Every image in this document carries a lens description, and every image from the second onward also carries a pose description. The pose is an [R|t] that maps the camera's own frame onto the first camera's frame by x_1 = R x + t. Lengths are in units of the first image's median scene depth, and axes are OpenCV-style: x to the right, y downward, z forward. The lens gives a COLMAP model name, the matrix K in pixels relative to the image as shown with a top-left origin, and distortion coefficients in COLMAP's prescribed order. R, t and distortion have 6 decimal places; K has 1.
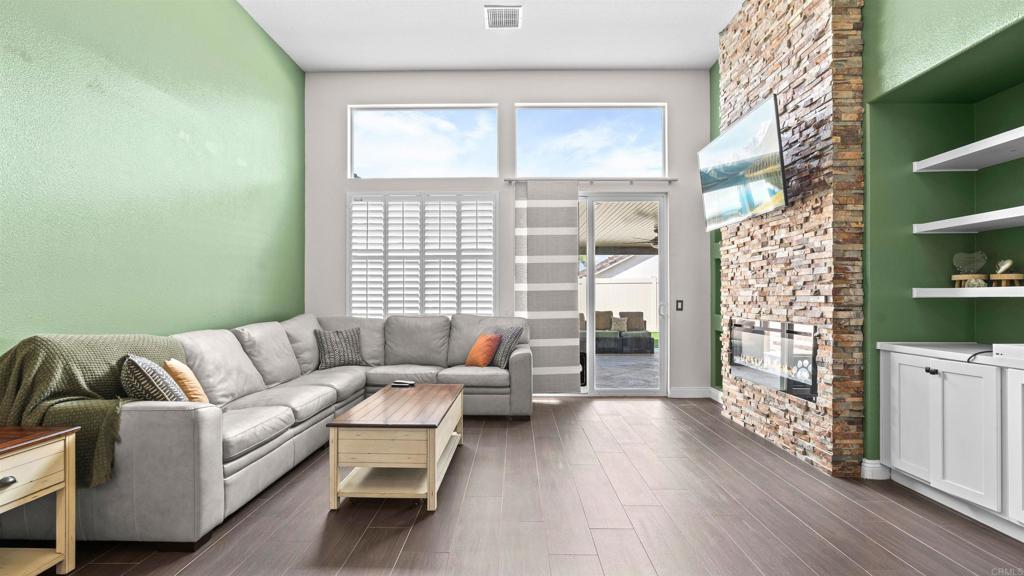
lens RADIAL K [[464.1, 0, 509.1], [0, 464.1, 294.5], [0, 0, 1]] dist [-0.002262, 0.005303]
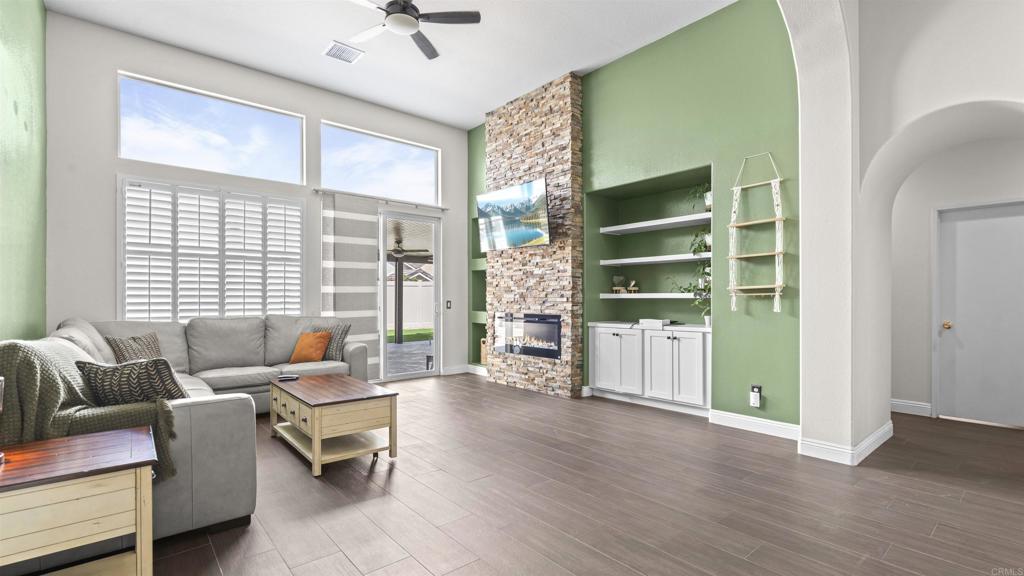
lens RADIAL K [[464.1, 0, 509.1], [0, 464.1, 294.5], [0, 0, 1]] dist [-0.002262, 0.005303]
pose [[0.752868, 0.005500, 0.658149, -0.581381], [-0.003336, 0.999984, -0.004541, 0.000173], [-0.658164, 0.001223, 0.752874, -0.164629]]
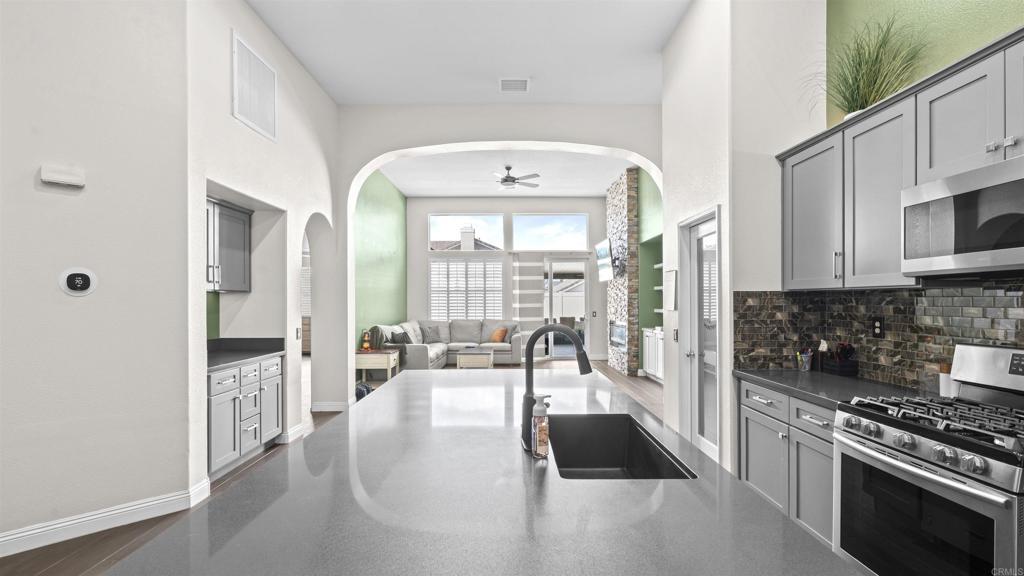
lens RADIAL K [[468.2, 0, 512.1], [0, 468.2, 301.9], [0, 0, 1]] dist [-0.000466, 0.000125]
pose [[0.999650, -0.002861, 0.026283, -0.068839], [0.002767, 0.999990, 0.003608, -0.060712], [-0.026293, -0.003534, 0.999648, -1.611995]]
